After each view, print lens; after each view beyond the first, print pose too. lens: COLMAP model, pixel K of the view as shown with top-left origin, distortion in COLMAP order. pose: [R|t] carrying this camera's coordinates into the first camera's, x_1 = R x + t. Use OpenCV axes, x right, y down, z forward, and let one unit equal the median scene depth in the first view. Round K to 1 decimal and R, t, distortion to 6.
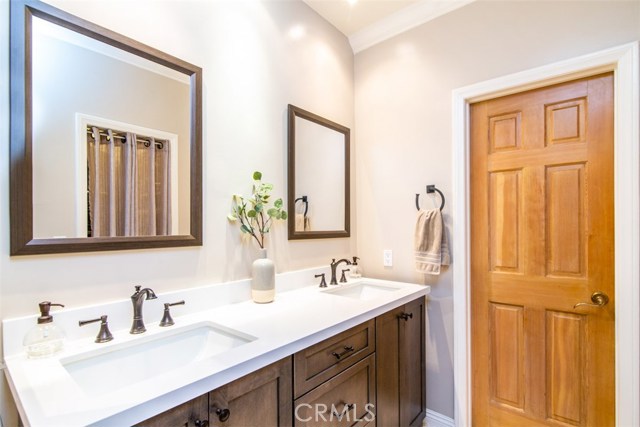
lens RADIAL K [[311.0, 0, 320.1], [0, 311.0, 220.5], [0, 0, 1]] dist [-0.003697, -0.000017]
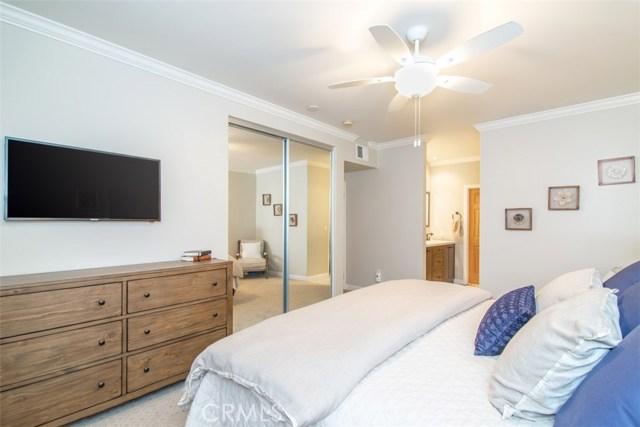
lens RADIAL K [[294.9, 0, 317.4], [0, 294.9, 217.5], [0, 0, 1]] dist [0.005481, 0.000578]
pose [[0.997365, 0.012274, -0.071506, -0.968389], [-0.011440, 0.999862, 0.012059, -0.078396], [0.071644, -0.011209, 0.997367, -2.408774]]
